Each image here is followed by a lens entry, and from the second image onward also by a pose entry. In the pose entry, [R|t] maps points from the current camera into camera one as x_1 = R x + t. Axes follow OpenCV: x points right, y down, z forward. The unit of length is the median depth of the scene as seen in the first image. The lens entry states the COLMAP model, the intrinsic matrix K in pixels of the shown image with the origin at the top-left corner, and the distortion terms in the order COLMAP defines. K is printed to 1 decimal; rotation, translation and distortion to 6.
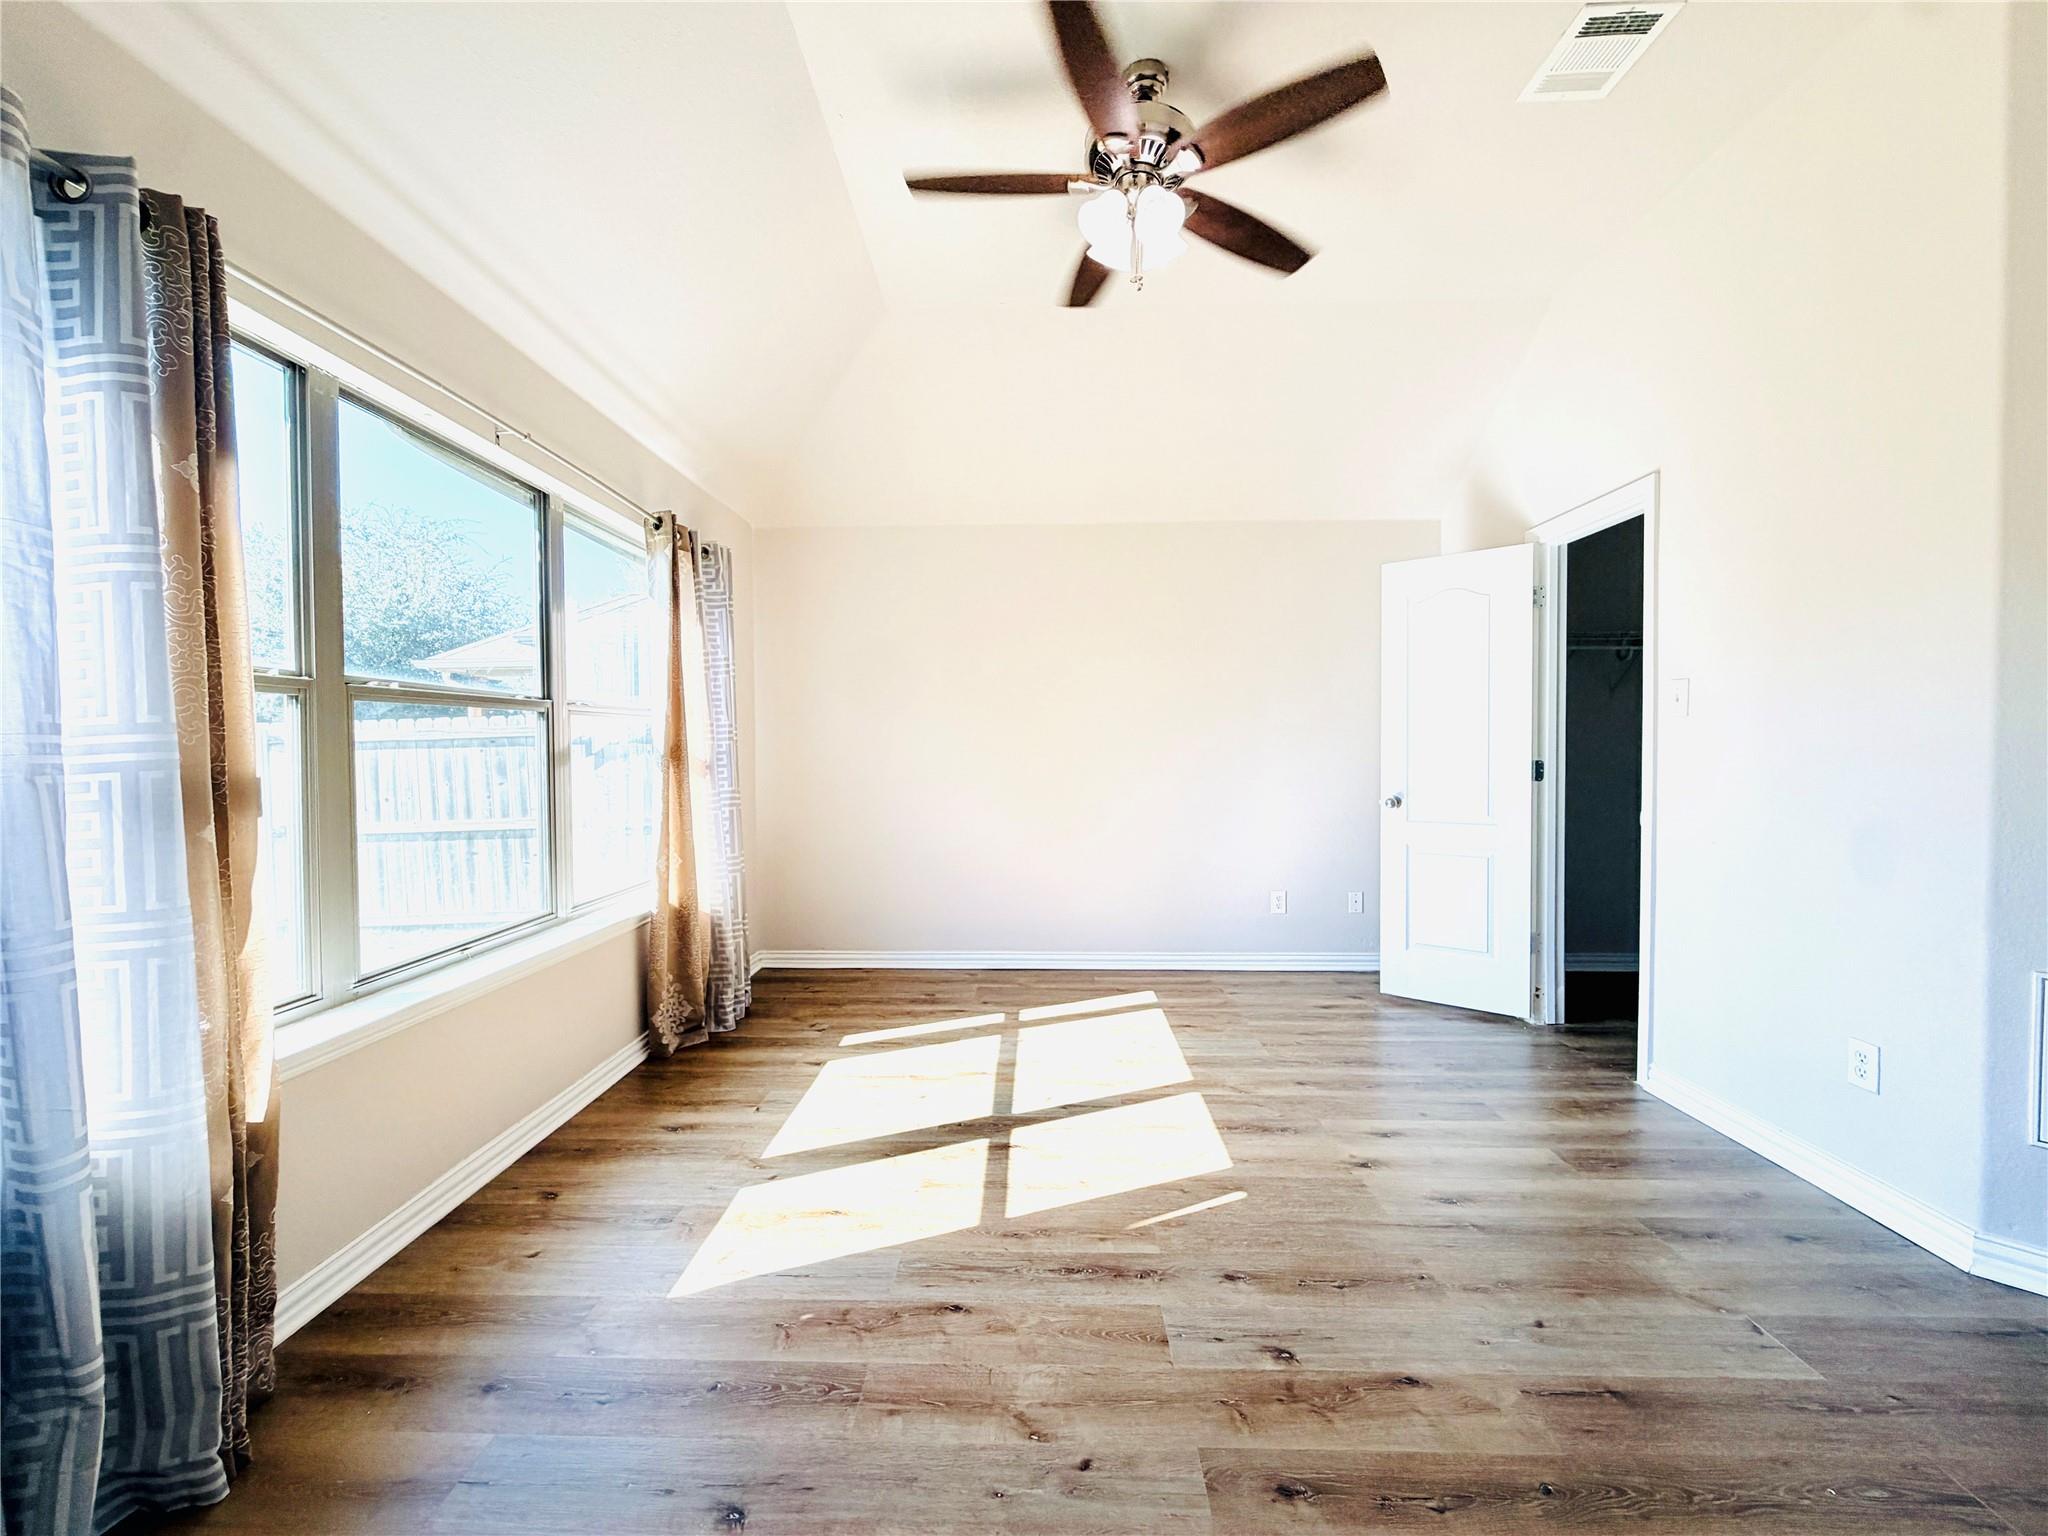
lens RADIAL K [[814.3, 0, 991.7], [0, 814.3, 773.2], [0, 0, 1]] dist [-0.000143, 0.000086]
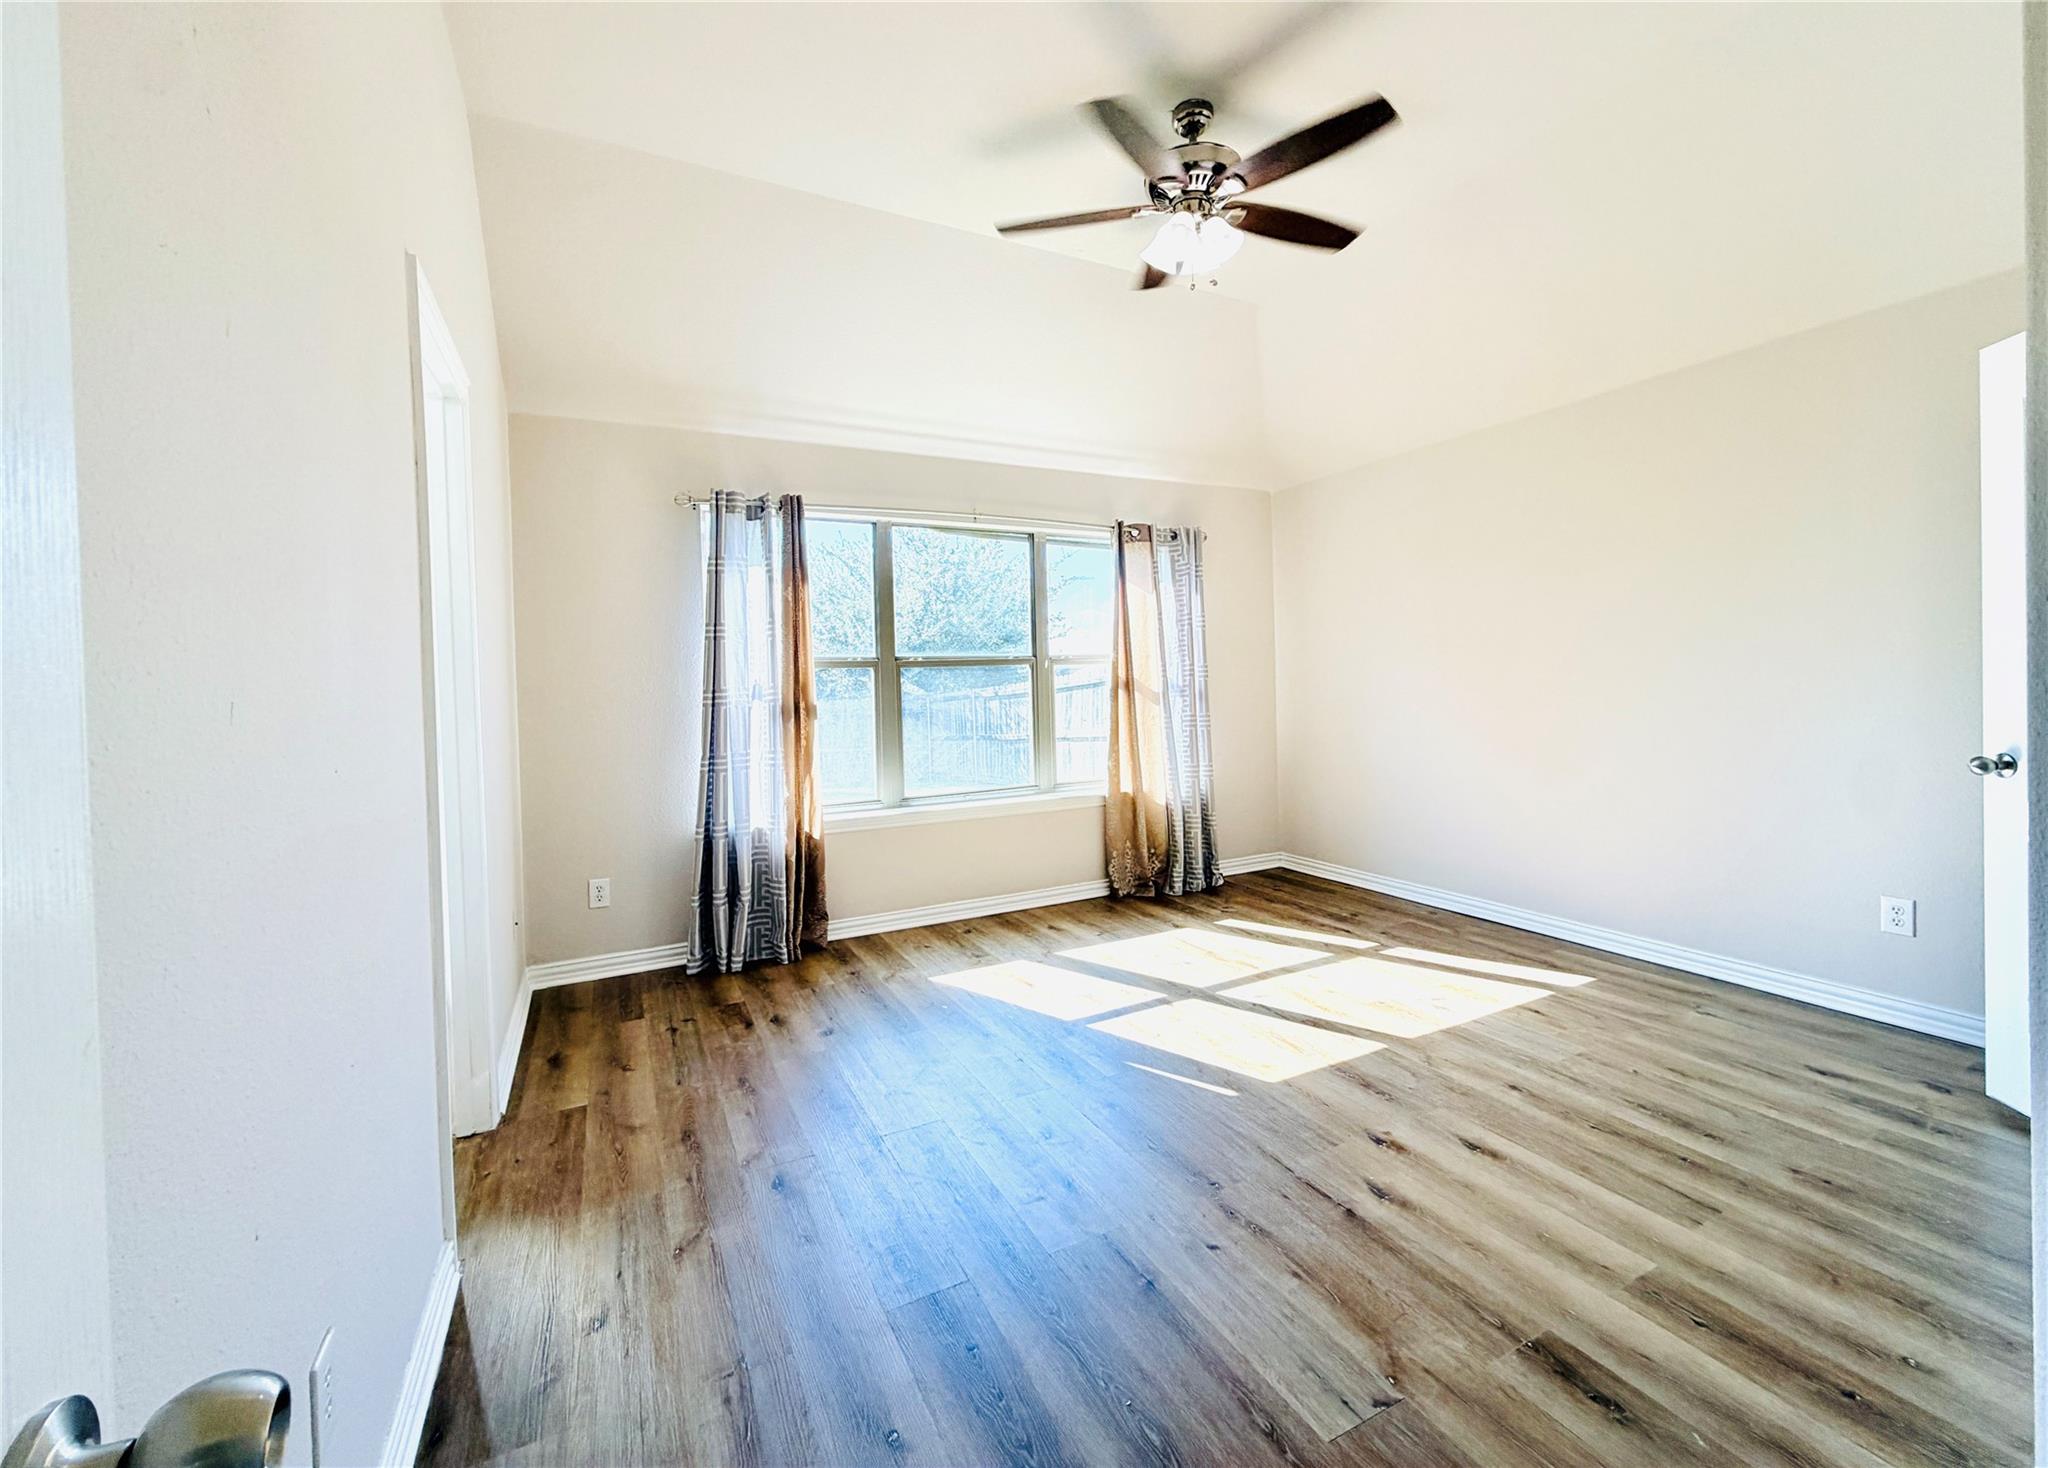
lens RADIAL K [[801.0, 0, 1002.8], [0, 801.0, 696.2], [0, 0, 1]] dist [0.000265, -0.000037]
pose [[0.474863, 0.003952, -0.880051, 0.826316], [0.000727, 0.999988, 0.004883, -0.017336], [0.880059, -0.002959, 0.474854, 0.161216]]
